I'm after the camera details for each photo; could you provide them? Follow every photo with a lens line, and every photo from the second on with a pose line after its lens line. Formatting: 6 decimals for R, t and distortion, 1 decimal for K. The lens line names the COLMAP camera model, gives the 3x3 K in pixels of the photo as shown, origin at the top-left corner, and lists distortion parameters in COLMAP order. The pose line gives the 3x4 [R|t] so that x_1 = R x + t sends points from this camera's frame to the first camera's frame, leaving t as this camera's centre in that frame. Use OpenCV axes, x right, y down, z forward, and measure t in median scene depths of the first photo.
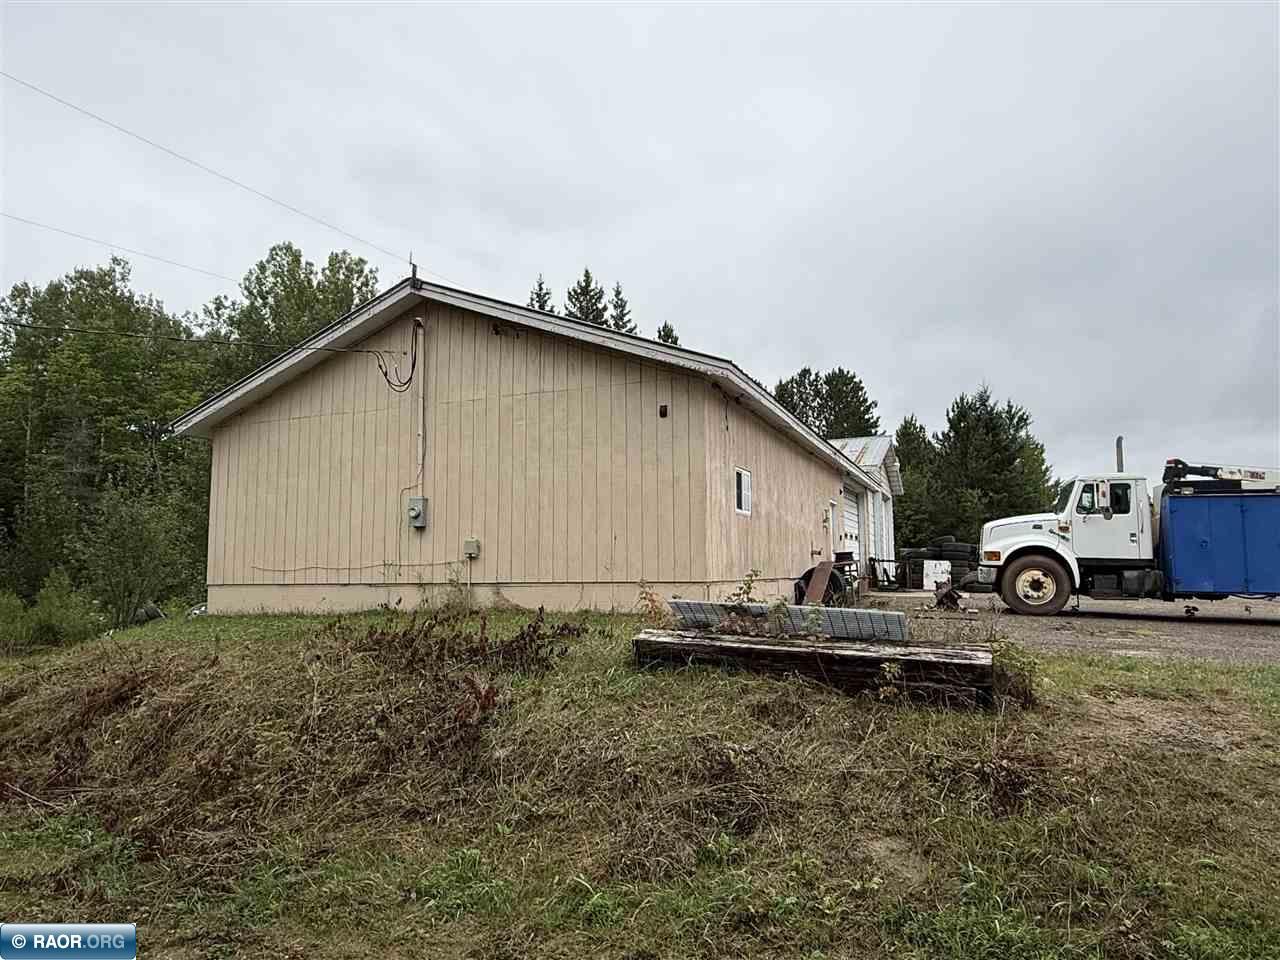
lens RADIAL K [[817.3, 0, 640.0], [0, 817.3, 480.0], [0, 0, 1]] dist [-0.001478, 0.001467]
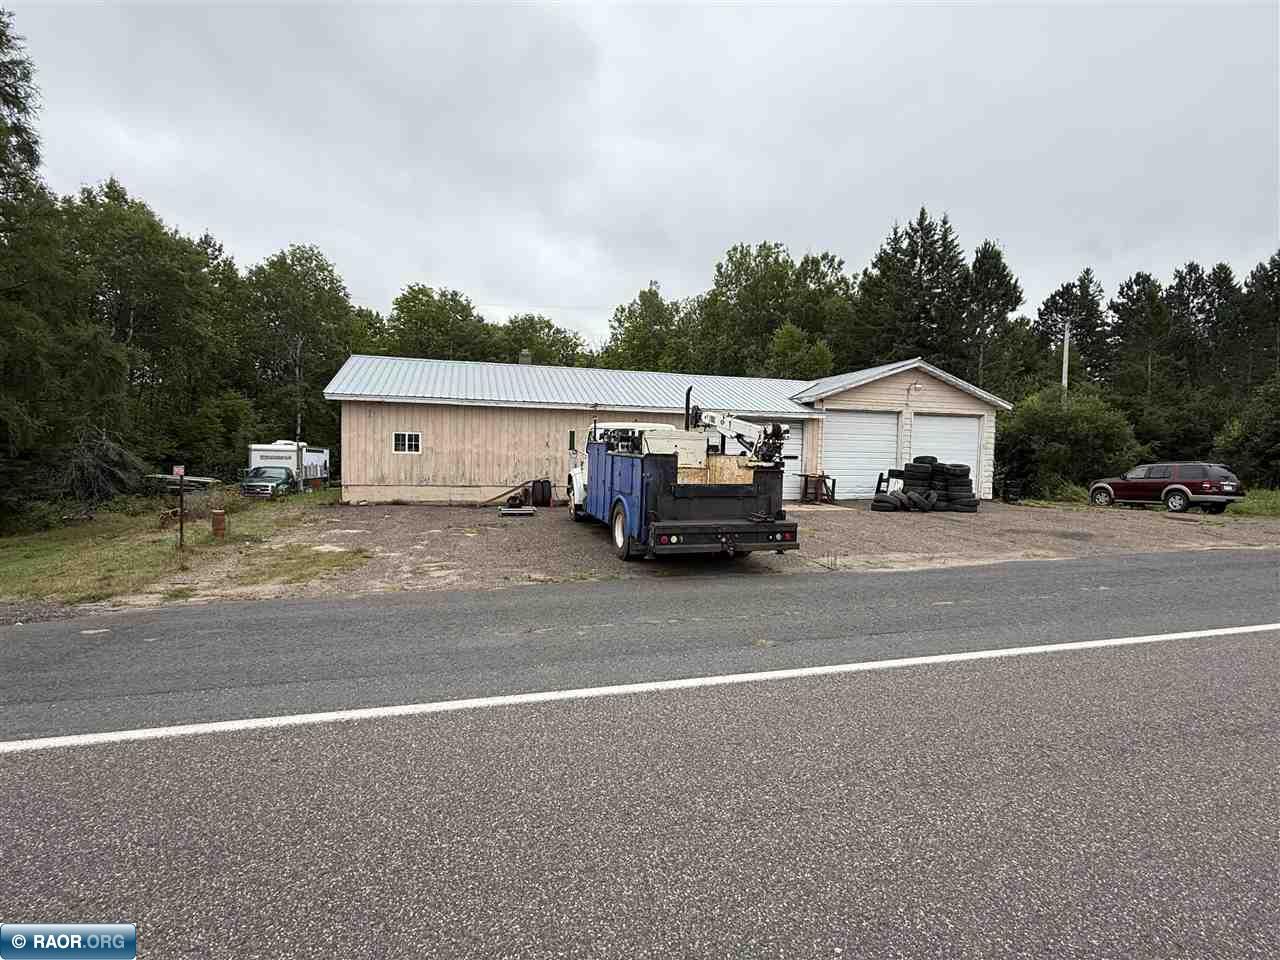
lens RADIAL K [[637.5, 0, 640.0], [0, 637.5, 480.0], [0, 0, 1]] dist [0.000910, -0.000065]
pose [[0.608052, 0.049693, -0.792340, 1.459859], [0.065516, 0.991494, 0.112462, -0.029245], [0.791189, -0.120293, 0.599625, 0.404722]]
